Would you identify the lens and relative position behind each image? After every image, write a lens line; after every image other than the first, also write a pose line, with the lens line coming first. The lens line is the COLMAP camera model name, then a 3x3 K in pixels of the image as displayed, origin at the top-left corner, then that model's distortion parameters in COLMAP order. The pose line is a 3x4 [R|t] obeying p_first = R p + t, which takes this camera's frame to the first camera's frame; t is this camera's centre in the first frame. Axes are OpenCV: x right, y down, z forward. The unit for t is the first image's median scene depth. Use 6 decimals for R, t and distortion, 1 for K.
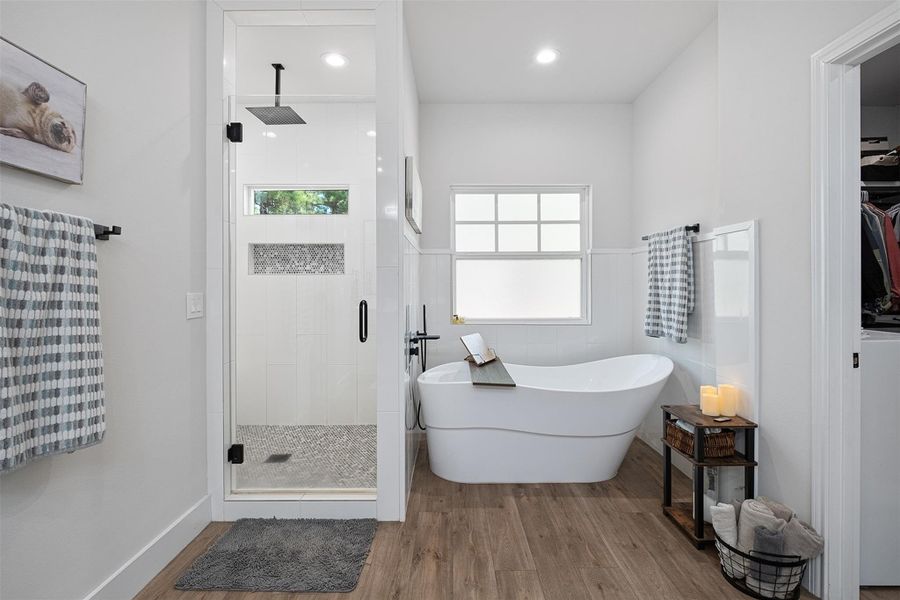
lens RADIAL K [[420.4, 0, 446.4], [0, 420.4, 287.6], [0, 0, 1]] dist [-0.001625, -0.000237]
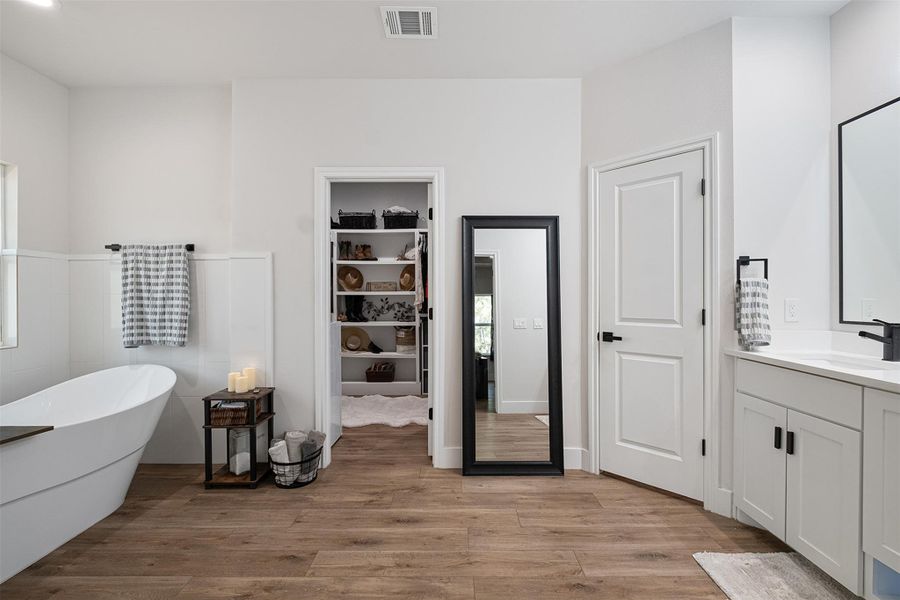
lens RADIAL K [[420.4, 0, 450.0], [0, 420.4, 297.0], [0, 0, 1]] dist [-0.001625, -0.000237]
pose [[-0.011269, 0.000017, 0.999937, -0.612713], [0.007231, 0.999974, 0.000065, 0.002411], [-0.999910, 0.007231, -0.011268, 0.295605]]
